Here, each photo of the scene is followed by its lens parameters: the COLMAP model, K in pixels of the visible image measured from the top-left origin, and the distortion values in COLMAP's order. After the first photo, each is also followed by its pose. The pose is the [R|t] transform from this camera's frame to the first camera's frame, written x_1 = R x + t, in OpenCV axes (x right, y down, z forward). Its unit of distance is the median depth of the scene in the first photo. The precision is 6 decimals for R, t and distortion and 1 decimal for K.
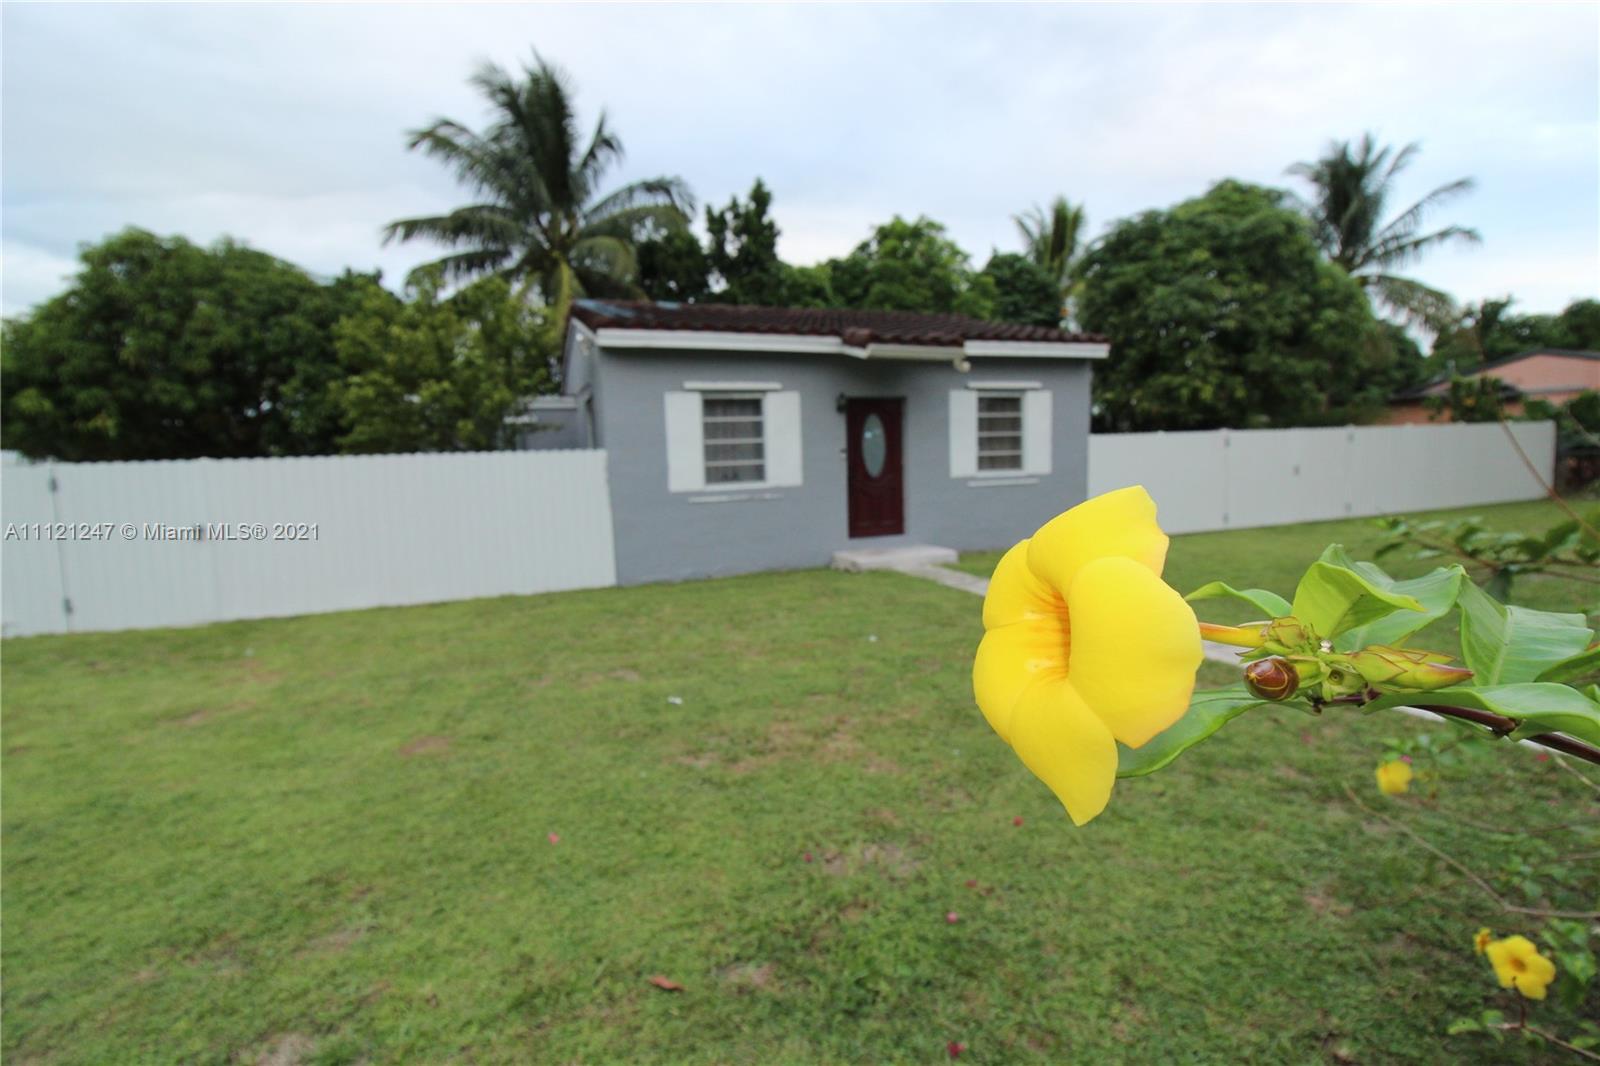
lens RADIAL K [[735.6, 0, 803.7], [0, 735.6, 519.0], [0, 0, 1]] dist [-0.000585, -0.012860]
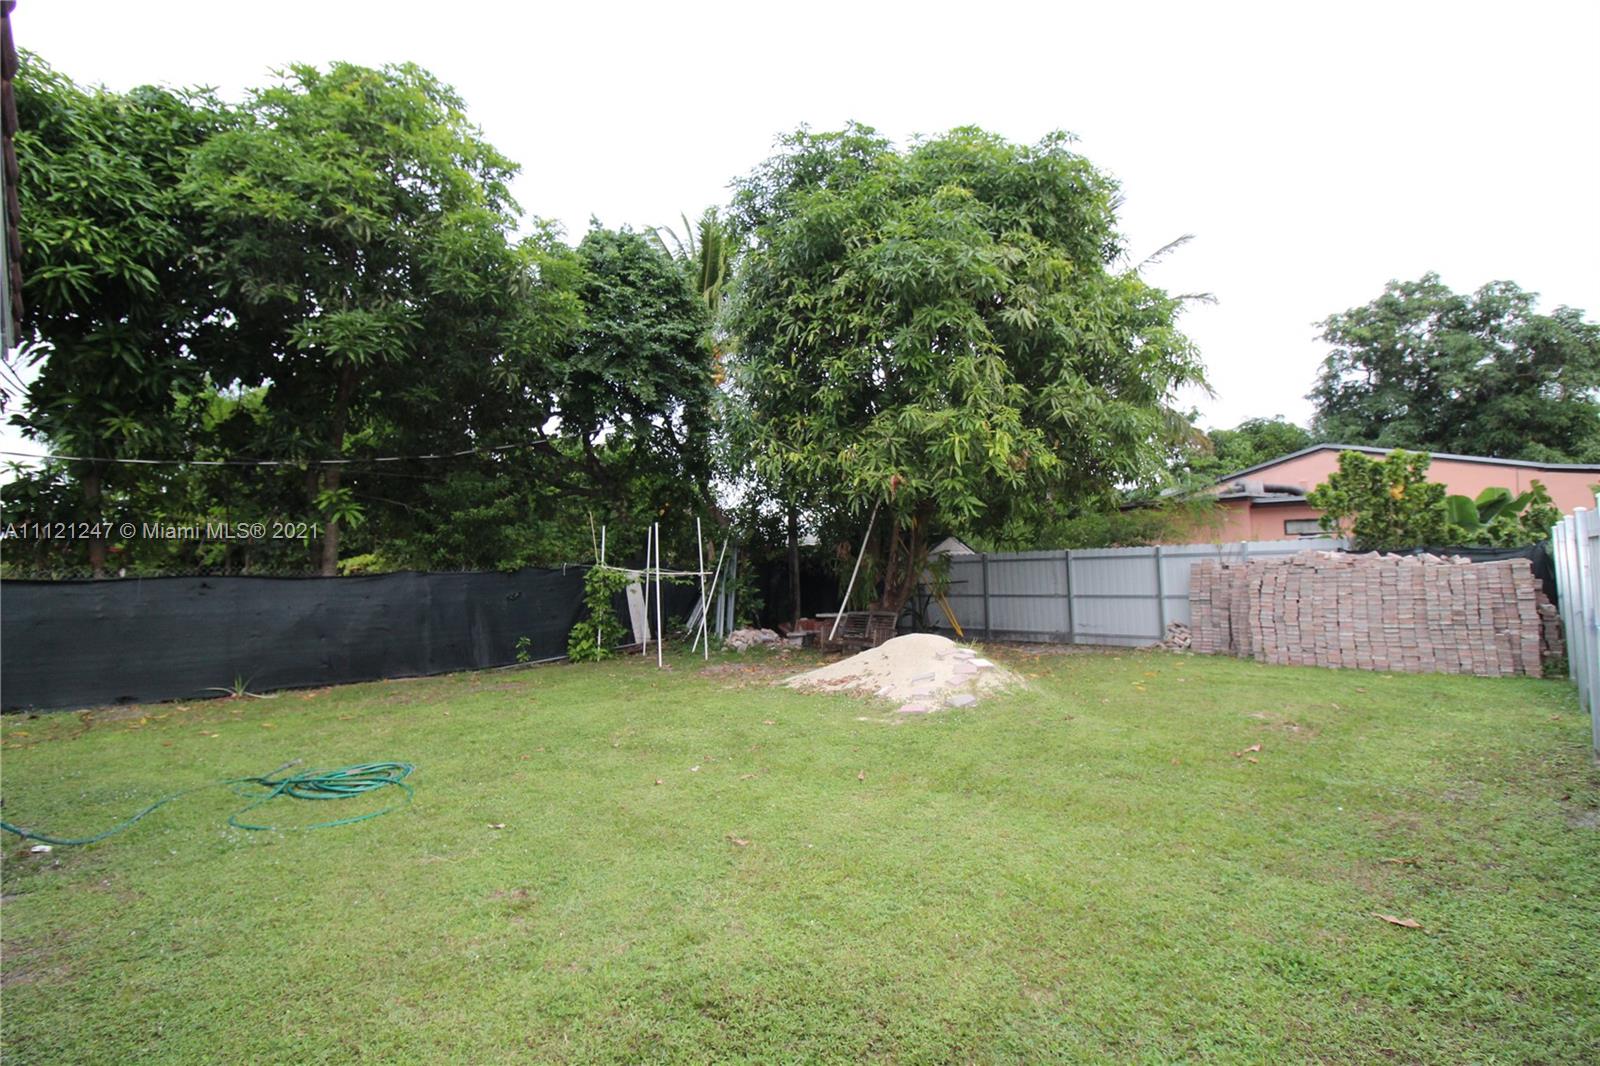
lens RADIAL K [[735.6, 0, 804.0], [0, 735.6, 524.5], [0, 0, 1]] dist [-0.000585, -0.012860]
pose [[0.909263, 0.039721, 0.414322, 0.288531], [0.028102, 0.987306, -0.156324, -0.065425], [-0.415272, 0.153782, 0.896605, 0.733410]]
